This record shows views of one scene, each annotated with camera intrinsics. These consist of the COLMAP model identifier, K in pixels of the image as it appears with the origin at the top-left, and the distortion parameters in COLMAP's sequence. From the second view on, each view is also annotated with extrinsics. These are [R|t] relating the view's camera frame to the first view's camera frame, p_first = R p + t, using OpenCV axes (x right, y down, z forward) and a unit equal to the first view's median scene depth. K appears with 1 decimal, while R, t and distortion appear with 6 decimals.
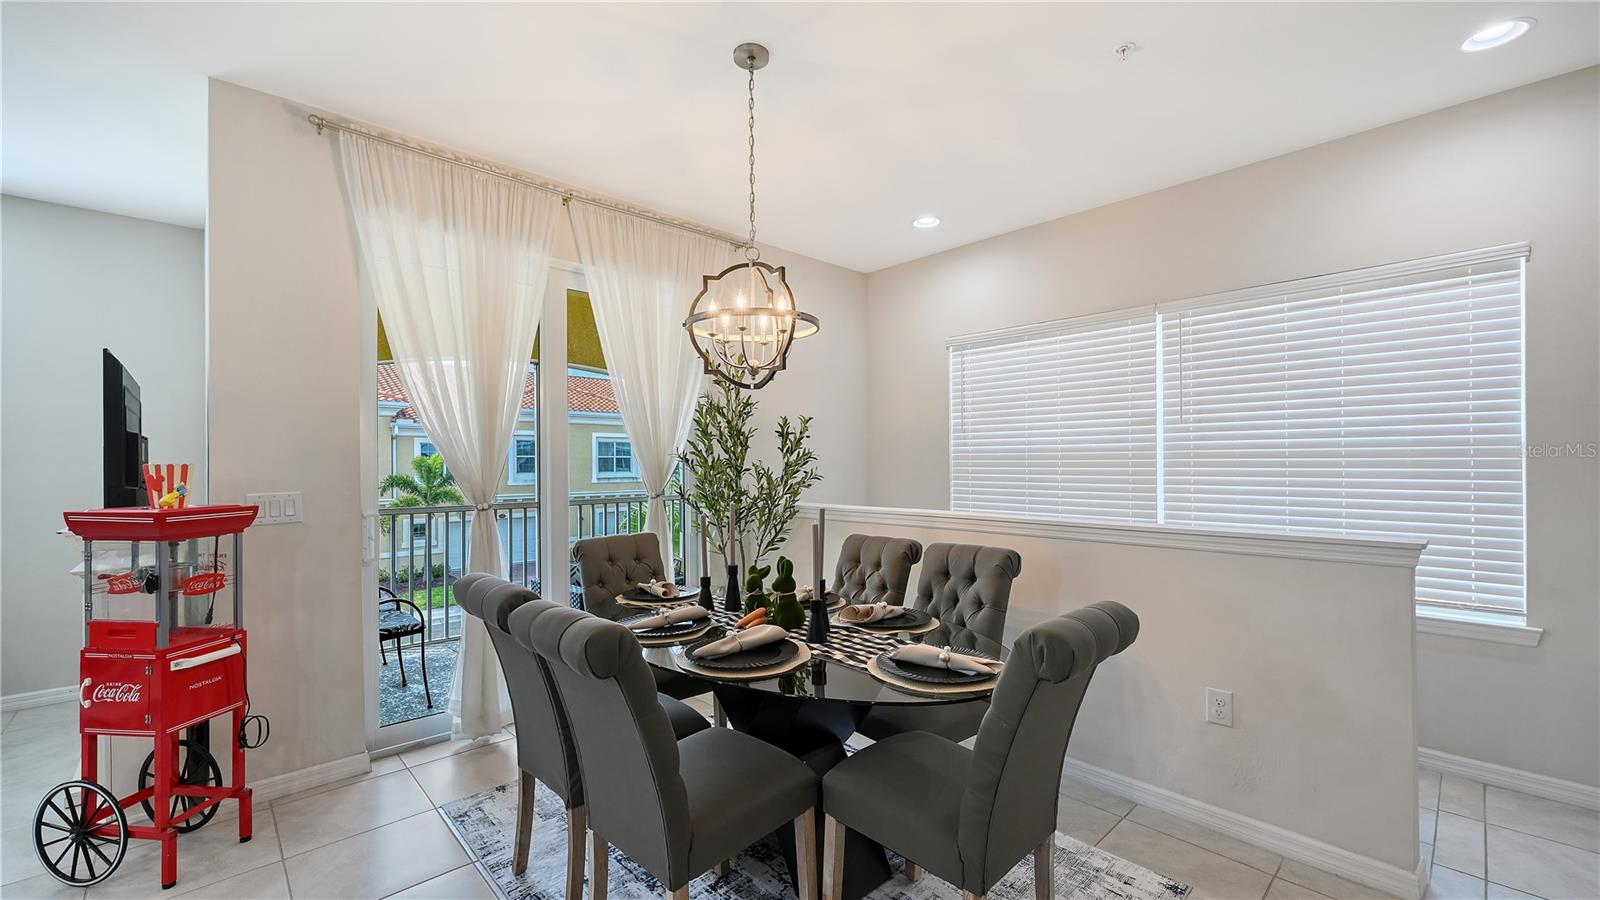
lens RADIAL K [[648.5, 0, 796.7], [0, 648.5, 462.6], [0, 0, 1]] dist [0.002520, 0.000197]
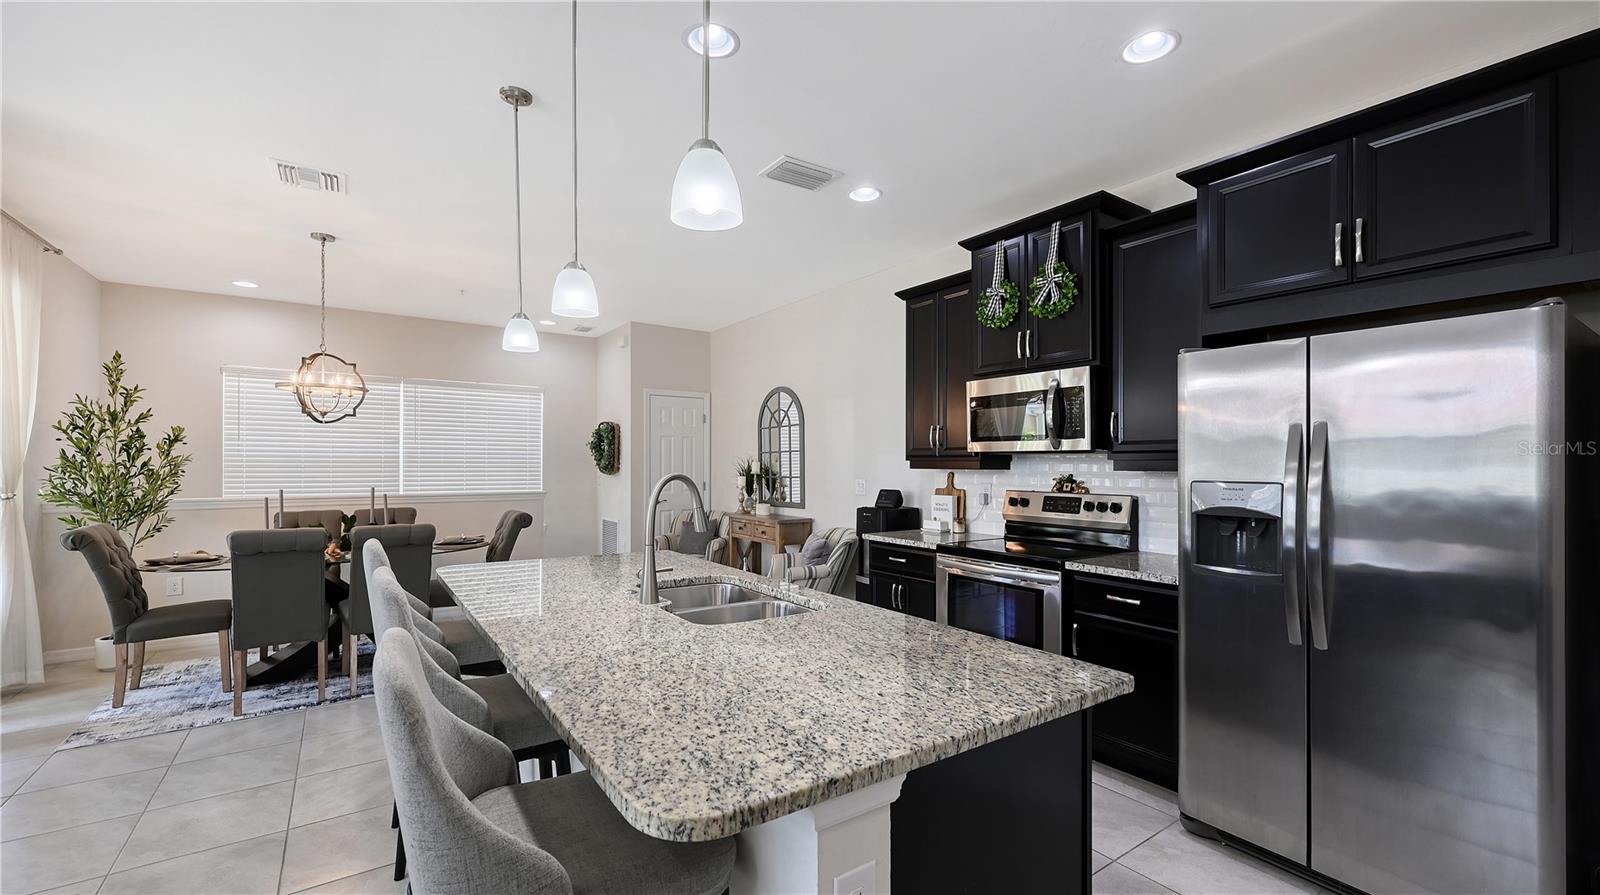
lens RADIAL K [[648.5, 0, 814.8], [0, 648.5, 472.2], [0, 0, 1]] dist [0.002520, 0.000197]
pose [[0.124187, -0.007192, 0.992233, -1.380593], [-0.004082, 0.999962, 0.007759, 0.002273], [-0.992250, -0.005014, 0.124153, -0.474953]]
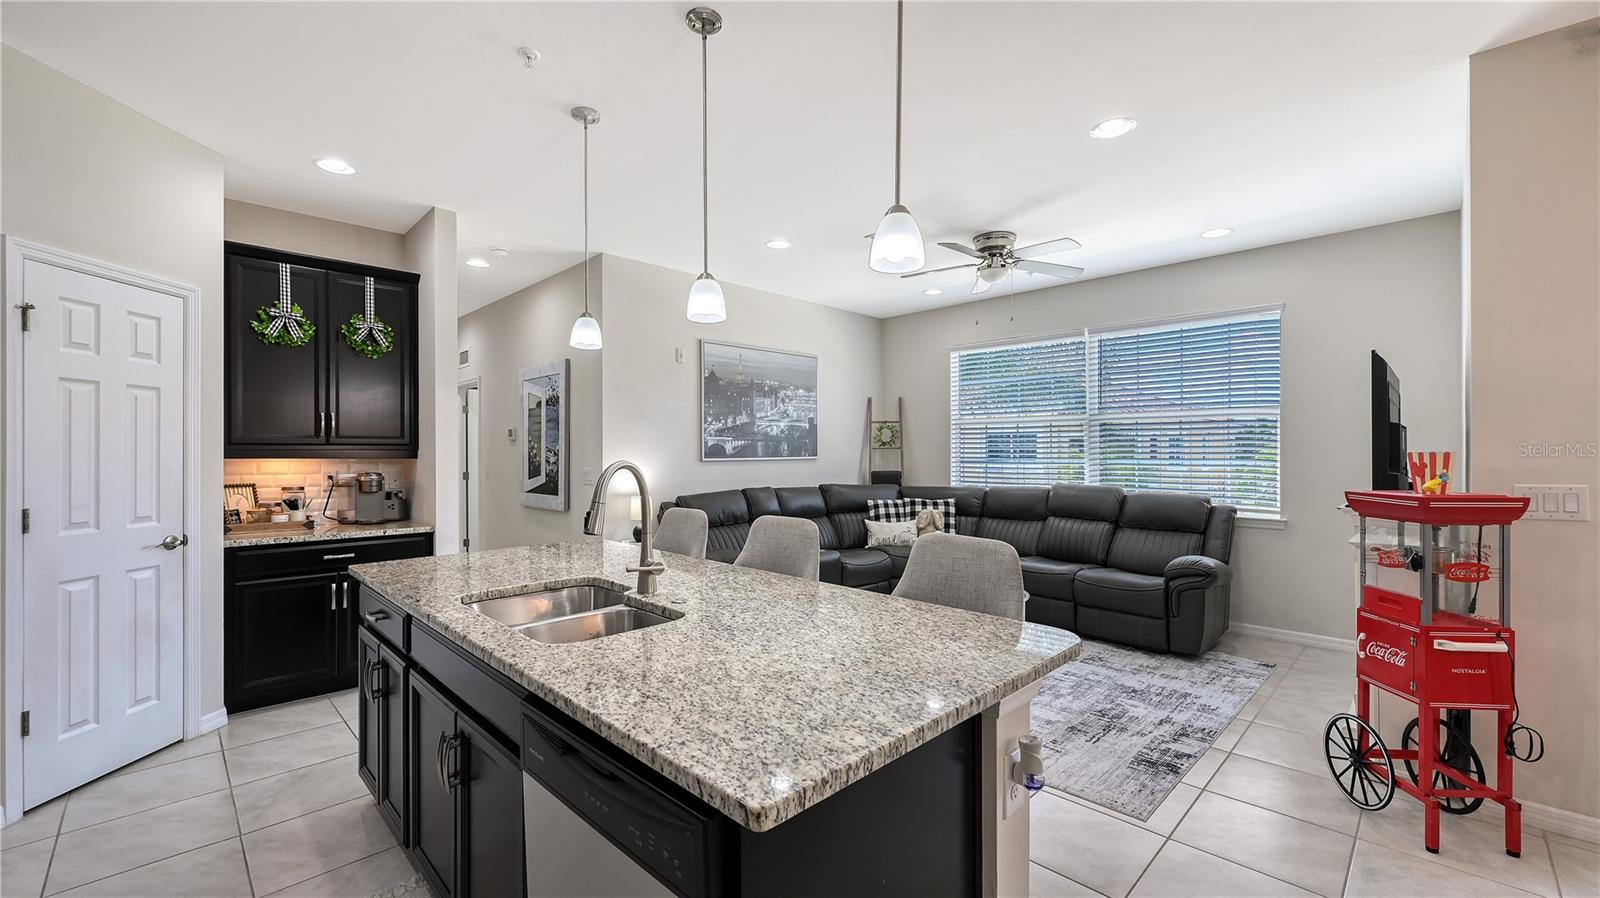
lens RADIAL K [[648.5, 0, 802.5], [0, 648.5, 454.5], [0, 0, 1]] dist [0.002520, 0.000197]
pose [[0.043078, 0.006743, -0.999049, 0.040132], [0.002149, 0.999974, 0.006842, -0.002990], [0.999069, -0.002442, 0.043062, -0.060324]]
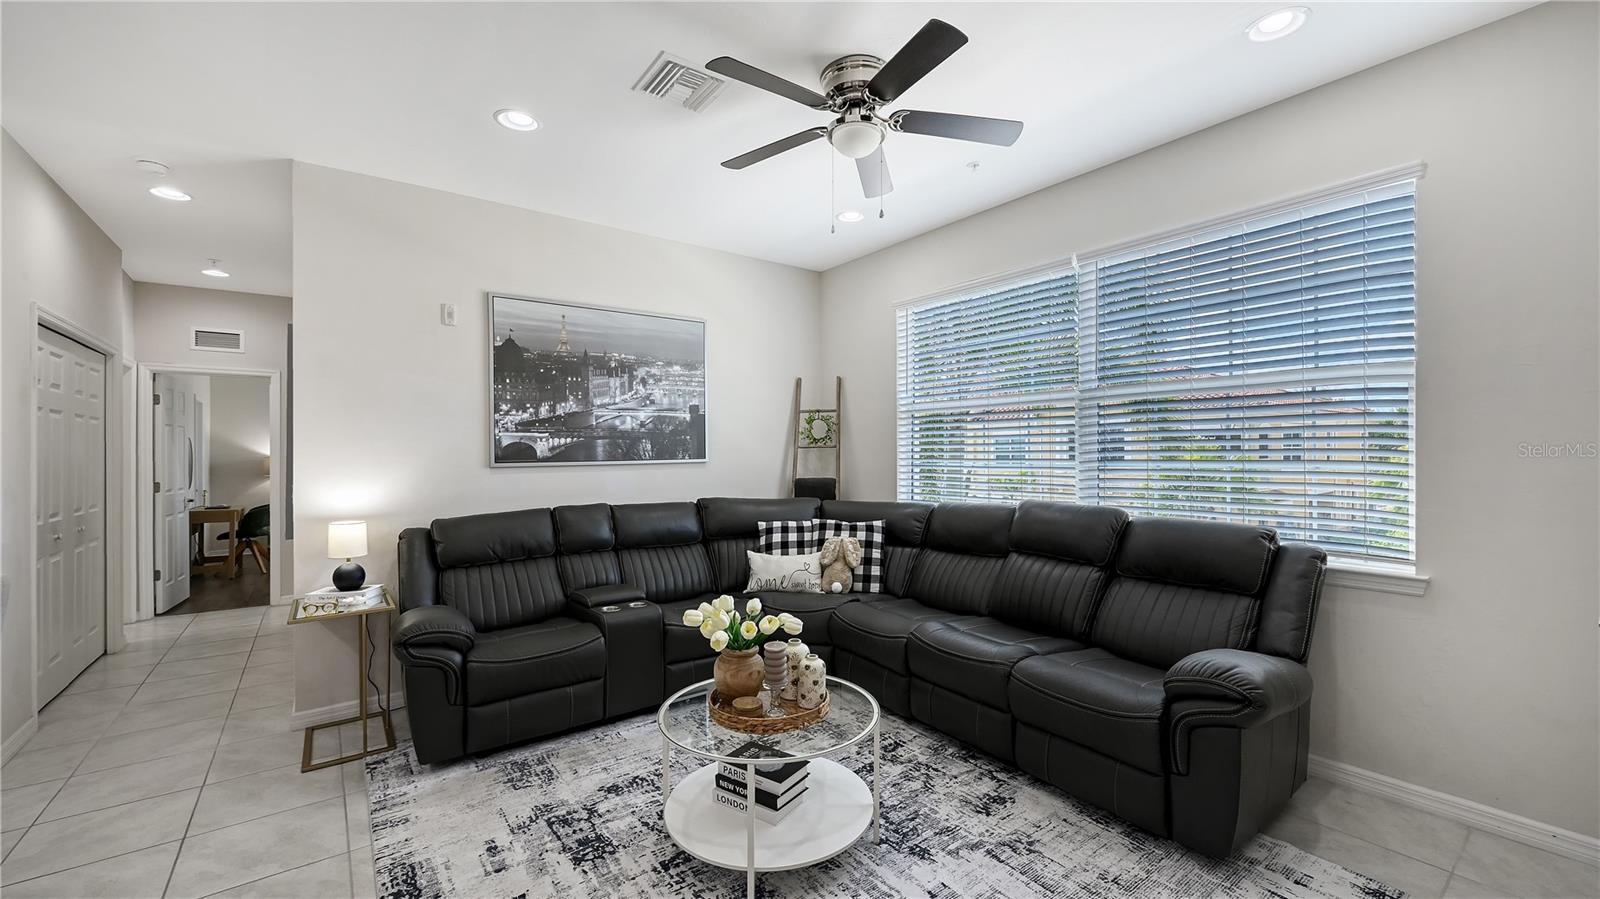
lens RADIAL K [[648.5, 0, 812.6], [0, 648.5, 456.0], [0, 0, 1]] dist [0.002520, 0.000197]
pose [[-0.086861, 0.008987, -0.996180, -0.615643], [0.009329, 0.999923, 0.008207, 0.000933], [0.996177, -0.008580, -0.086938, 0.493188]]
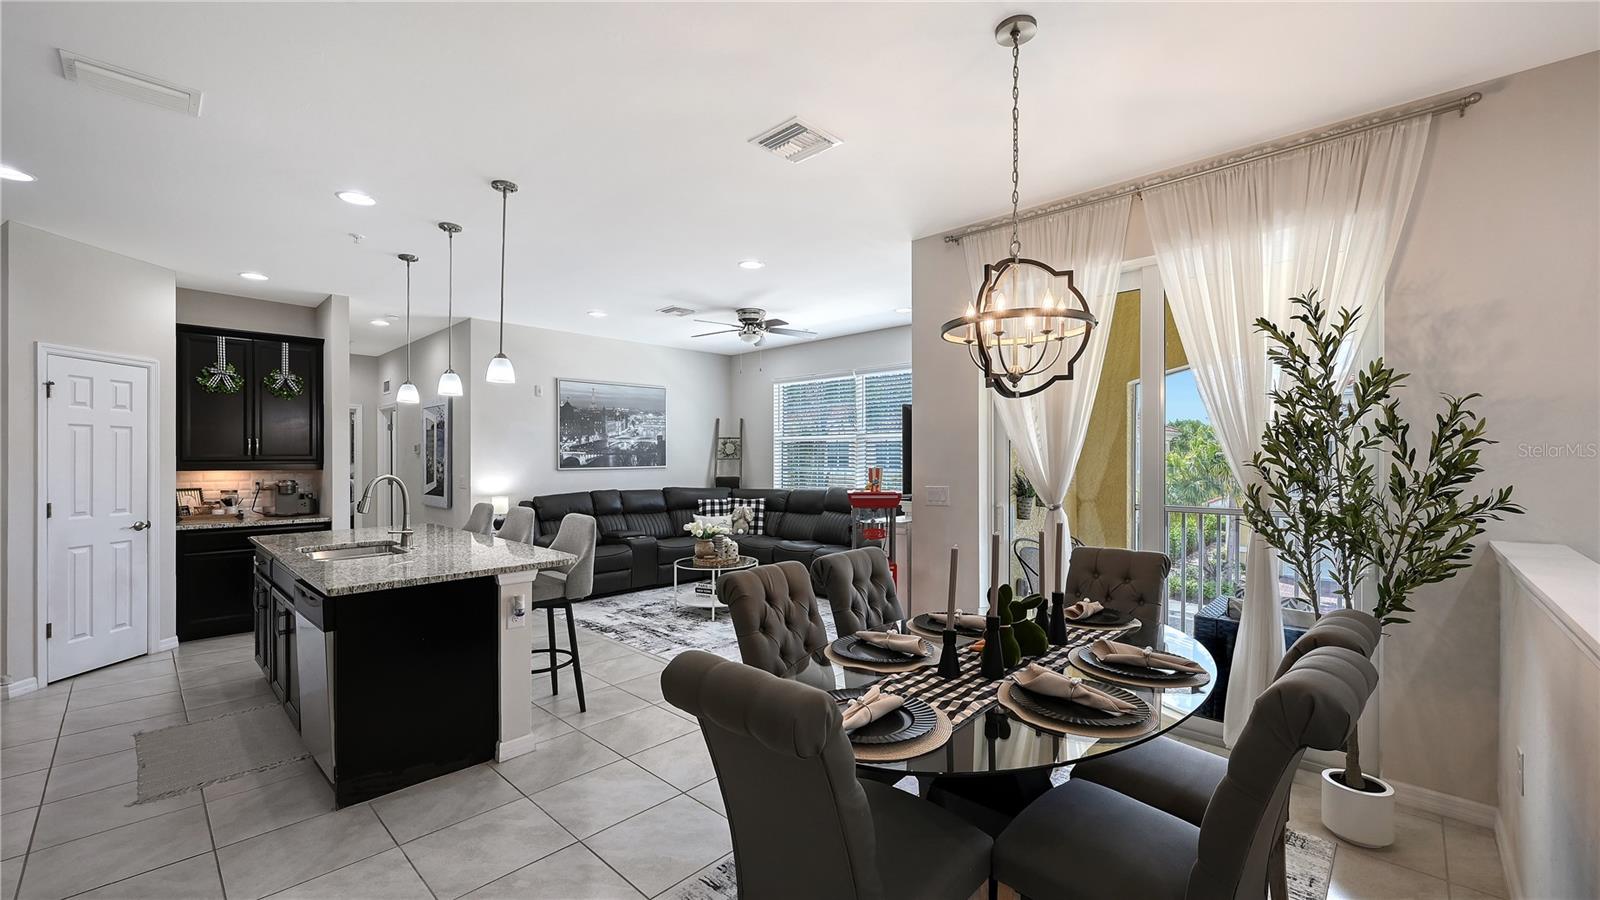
lens RADIAL K [[648.5, 0, 822.9], [0, 648.5, 457.8], [0, 0, 1]] dist [0.002520, 0.000197]
pose [[0.081979, 0.005688, -0.996618, 0.716333], [0.003589, 0.999976, 0.006003, -0.030517], [0.996628, -0.004069, 0.081956, 0.544304]]
